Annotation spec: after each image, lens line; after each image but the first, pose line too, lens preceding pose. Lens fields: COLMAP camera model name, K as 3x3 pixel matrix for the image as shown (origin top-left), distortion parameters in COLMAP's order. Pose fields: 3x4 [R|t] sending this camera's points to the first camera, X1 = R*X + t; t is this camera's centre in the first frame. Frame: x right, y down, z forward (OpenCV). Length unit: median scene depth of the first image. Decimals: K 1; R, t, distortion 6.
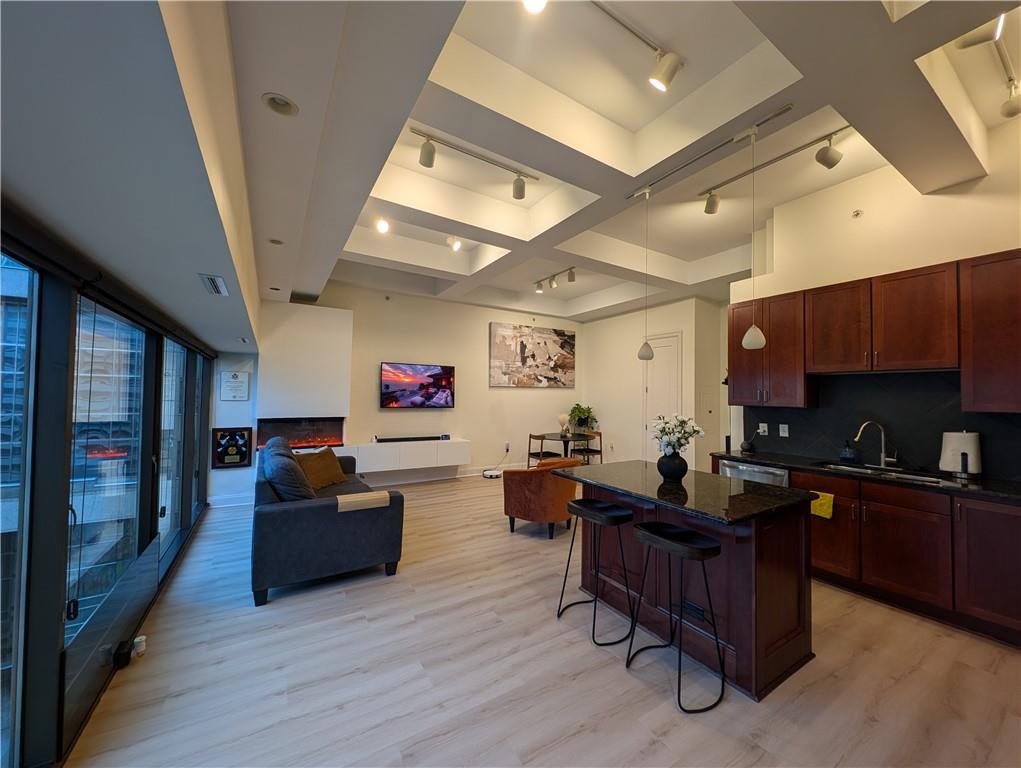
lens RADIAL K [[384.1, 0, 512.8], [0, 384.1, 385.6], [0, 0, 1]] dist [0.007482, -0.002834]
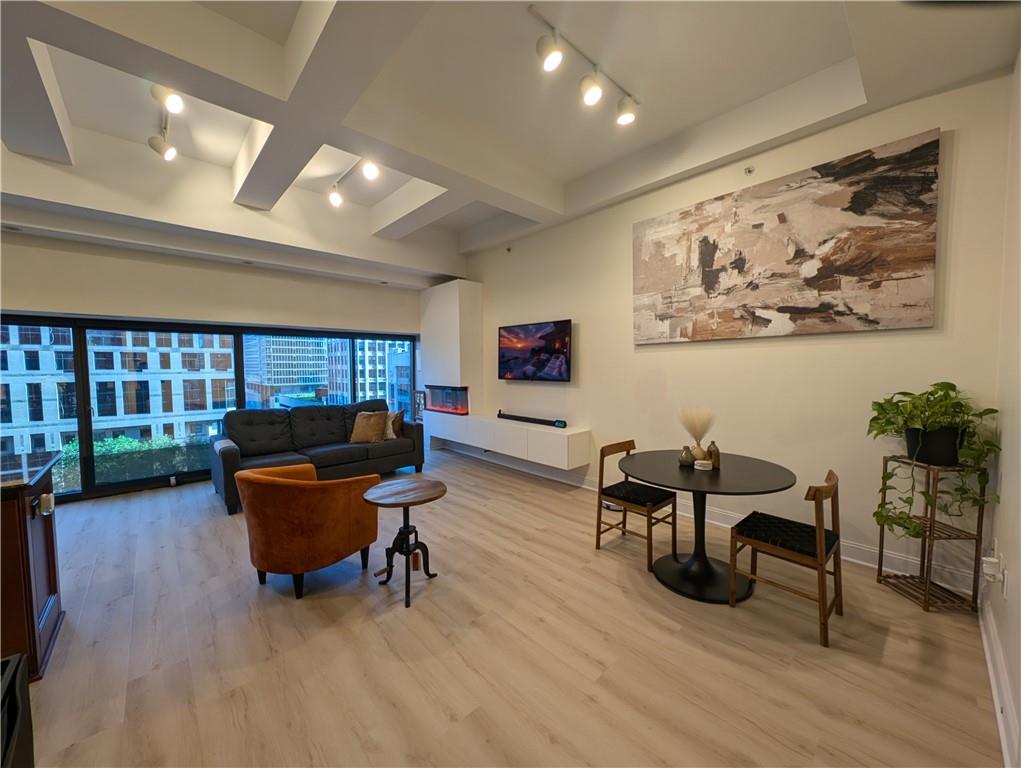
lens RADIAL K [[384.1, 0, 514.0], [0, 384.1, 384.5], [0, 0, 1]] dist [0.007482, -0.002834]
pose [[0.189073, 0.034661, -0.981351, 0.689242], [0.036388, 0.998443, 0.042276, 0.044465], [0.981289, -0.043702, 0.187517, 1.116504]]
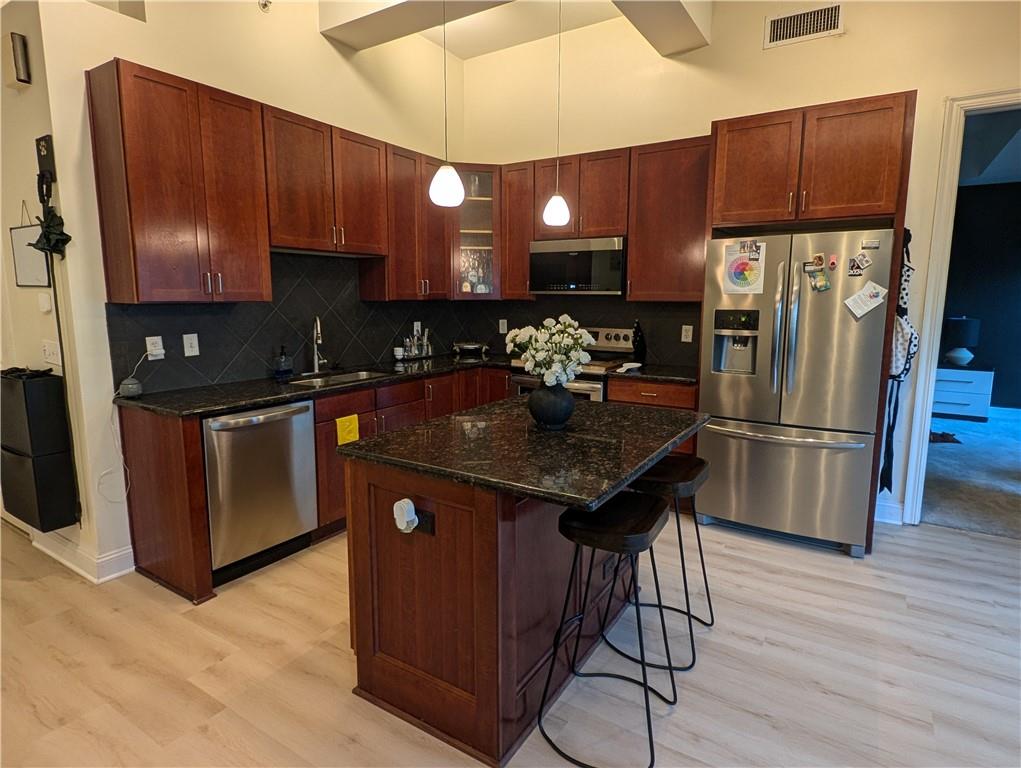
lens RADIAL K [[562.8, 0, 515.7], [0, 562.8, 377.0], [0, 0, 1]] dist [0.014684, -0.008779]
pose [[-0.431720, -0.150017, 0.889445, -0.190598], [-0.036316, 0.988164, 0.149041, 0.019940], [-0.901276, 0.032043, -0.432059, 0.778838]]
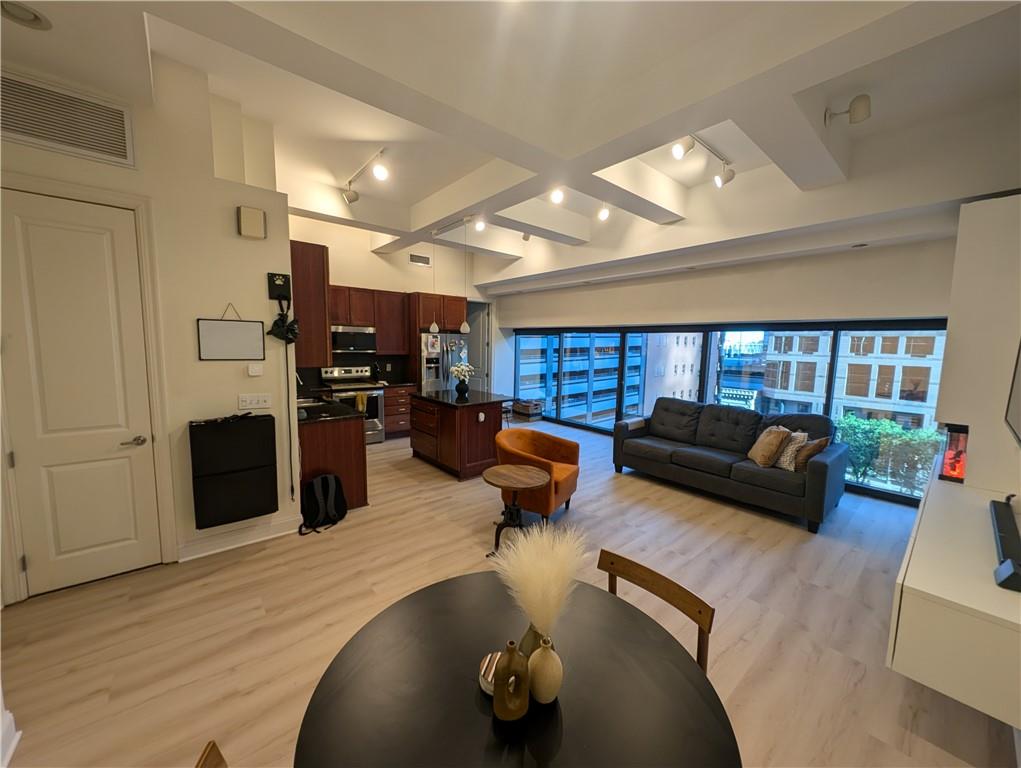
lens RADIAL K [[384.1, 0, 512.3], [0, 384.1, 384.4], [0, 0, 1]] dist [0.007482, -0.002834]
pose [[-0.989412, -0.020145, -0.143727, 0.241256], [-0.031686, 0.996413, 0.078471, 0.009774], [0.141630, 0.082194, -0.986501, 1.675362]]
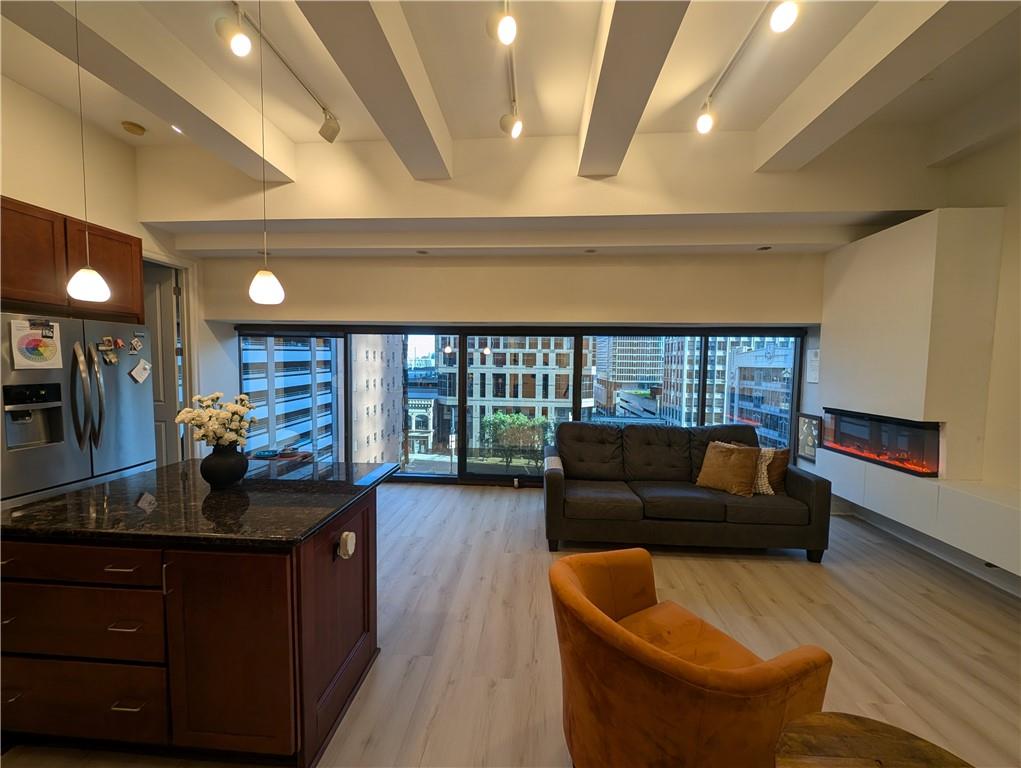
lens RADIAL K [[384.1, 0, 513.2], [0, 384.1, 385.8], [0, 0, 1]] dist [0.007482, -0.002834]
pose [[-0.590626, 0.024829, -0.806563, 0.367164], [0.001067, 0.999550, 0.029988, 0.019976], [0.806945, 0.016851, -0.590386, 1.012245]]
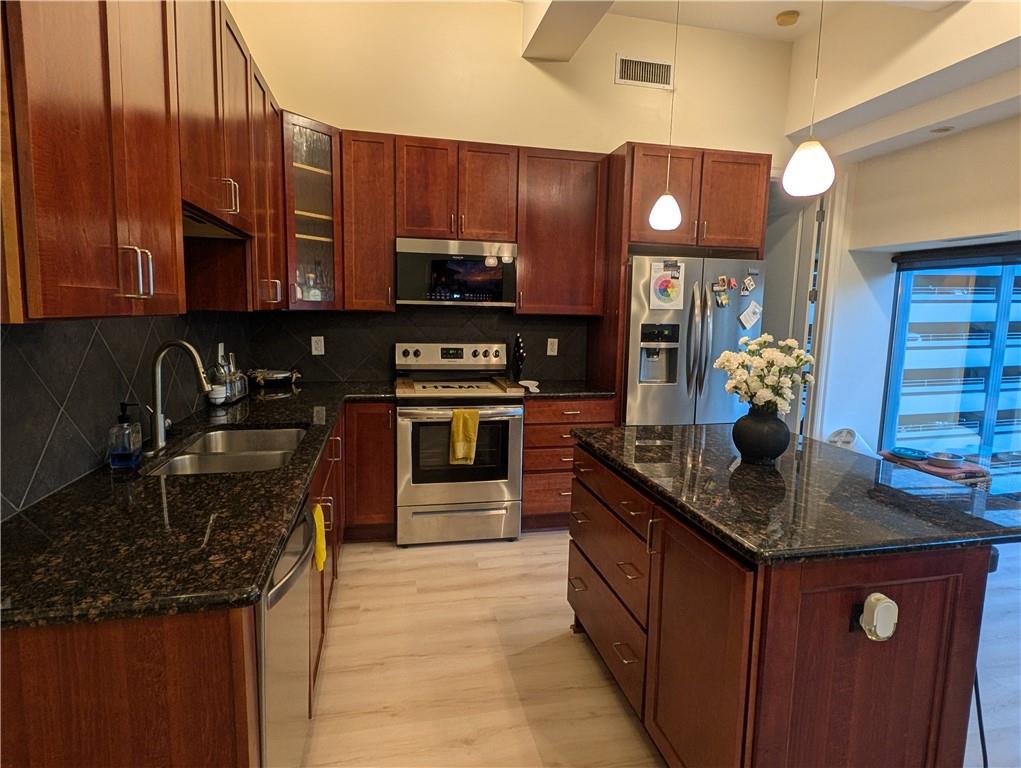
lens RADIAL K [[562.8, 0, 514.5], [0, 562.8, 379.4], [0, 0, 1]] dist [0.014684, -0.008779]
pose [[-0.942841, -0.079163, 0.323705, 0.265469], [-0.047580, 0.993401, 0.104354, 0.036349], [-0.329830, 0.082988, -0.940386, 1.002081]]
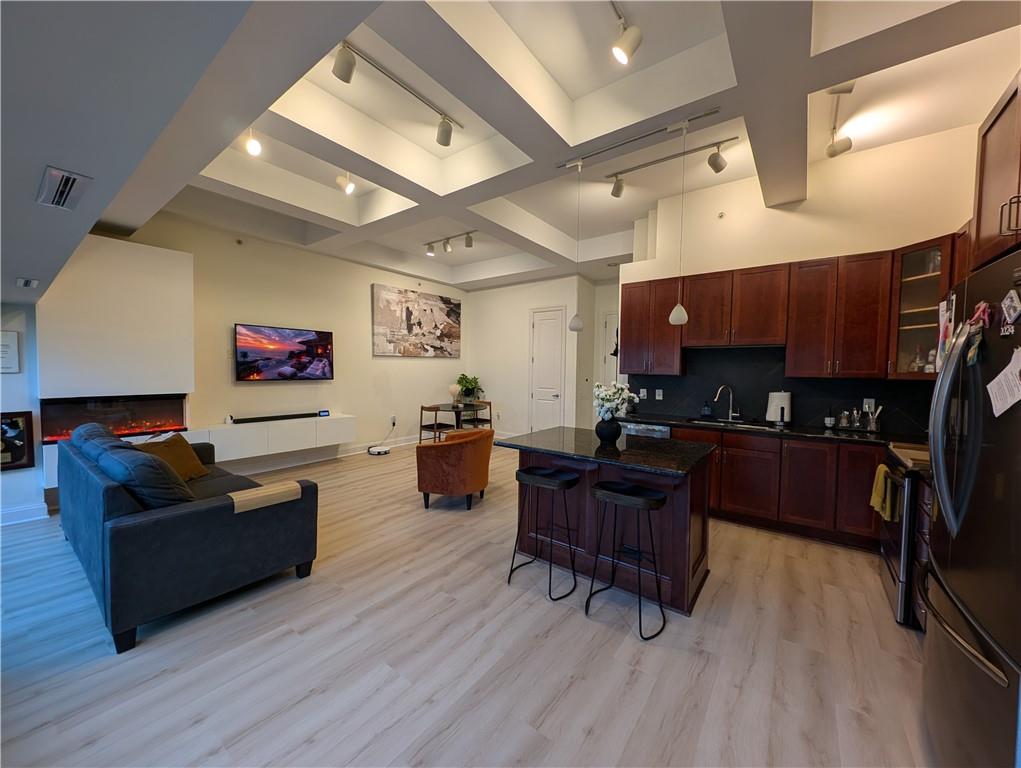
lens RADIAL K [[384.1, 0, 512.5], [0, 384.1, 385.2], [0, 0, 1]] dist [0.007482, -0.002834]
pose [[0.932719, -0.019161, 0.360095, -0.125277], [-0.008445, 0.997153, 0.074931, 0.001920], [-0.360505, -0.072931, 0.929902, 0.049152]]
